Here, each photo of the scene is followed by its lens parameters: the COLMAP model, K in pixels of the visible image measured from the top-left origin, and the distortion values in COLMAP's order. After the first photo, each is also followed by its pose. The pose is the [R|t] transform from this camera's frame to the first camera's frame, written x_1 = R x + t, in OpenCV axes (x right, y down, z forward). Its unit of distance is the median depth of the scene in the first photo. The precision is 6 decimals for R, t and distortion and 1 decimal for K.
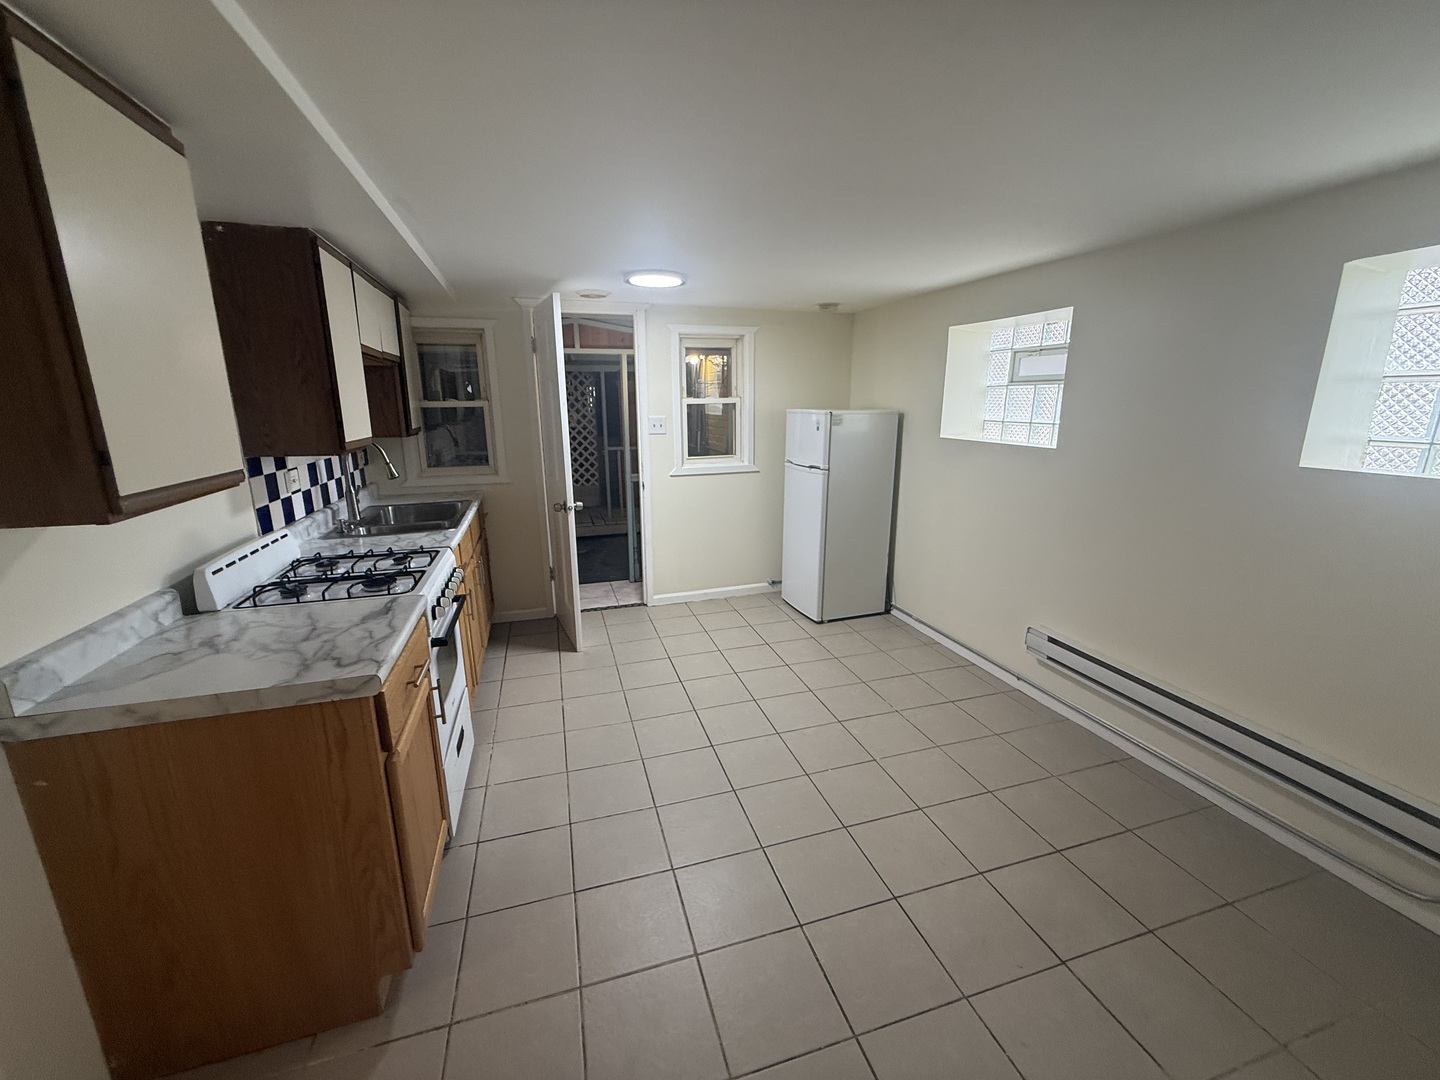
lens RADIAL K [[573.6, 0, 715.9], [0, 573.6, 537.8], [0, 0, 1]] dist [-0.000417, 0.000172]
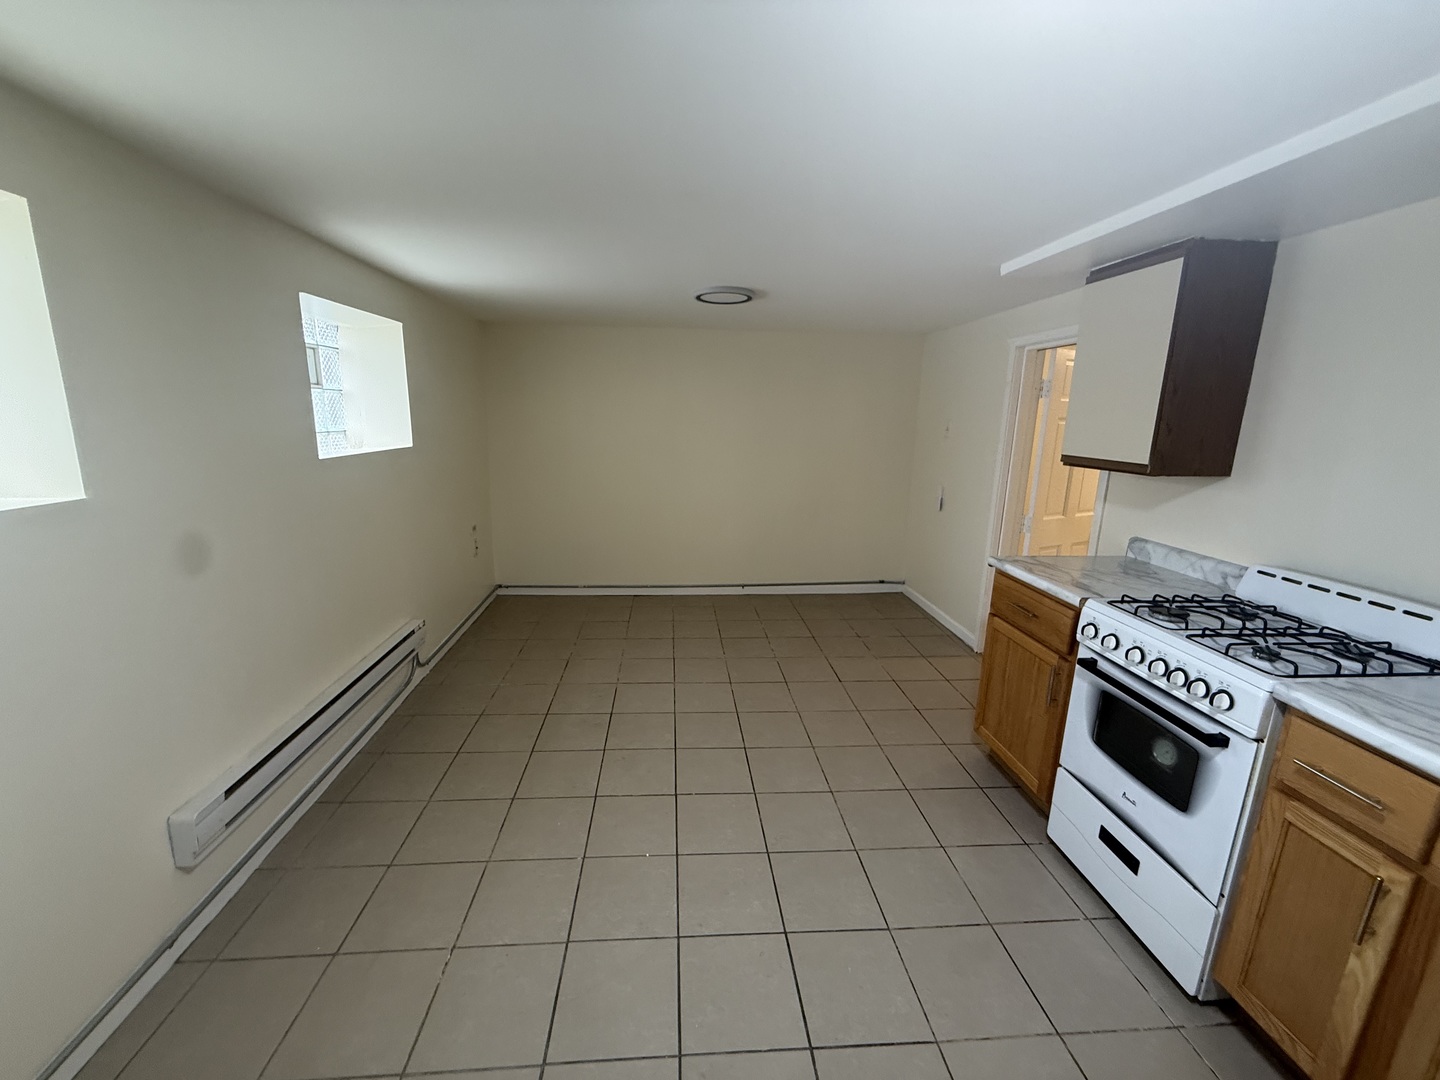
lens RADIAL K [[573.6, 0, 715.9], [0, 573.6, 537.8], [0, 0, 1]] dist [-0.000417, 0.000172]
pose [[-0.976324, -0.062586, 0.207064, -0.023423], [0.034244, 0.900442, 0.433625, -0.211970], [-0.213588, 0.430449, -0.876980, 0.881202]]
